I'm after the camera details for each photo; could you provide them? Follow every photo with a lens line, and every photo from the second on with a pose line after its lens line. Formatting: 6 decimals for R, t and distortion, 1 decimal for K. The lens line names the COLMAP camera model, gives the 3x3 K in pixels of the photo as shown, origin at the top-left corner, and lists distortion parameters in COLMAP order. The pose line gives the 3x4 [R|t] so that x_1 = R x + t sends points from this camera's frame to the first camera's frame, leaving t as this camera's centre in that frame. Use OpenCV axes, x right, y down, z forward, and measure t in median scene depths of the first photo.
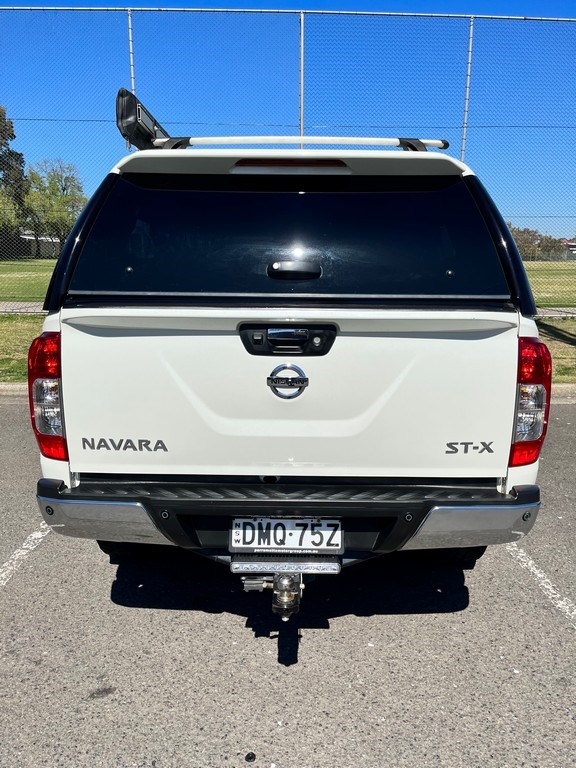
lens RADIAL K [[595.4, 0, 294.2], [0, 595.4, 391.6], [0, 0, 1]] dist [0.071070, -0.083557]
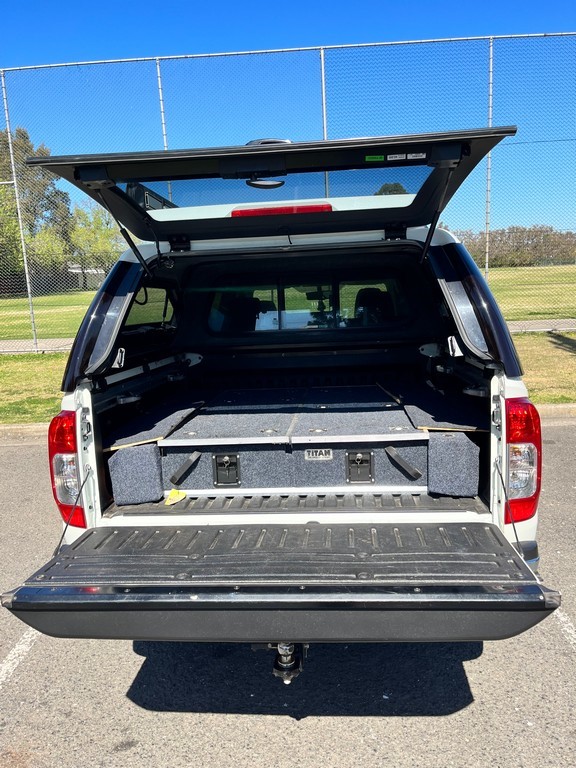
lens RADIAL K [[592.5, 0, 288.0], [0, 592.5, 384.0], [0, 0, 1]] dist [0.112719, -0.164507]
pose [[0.996029, -0.042114, -0.078439, 0.073924], [0.038685, 0.998250, -0.044736, -0.074436], [0.080186, 0.041524, 0.995915, -0.053038]]
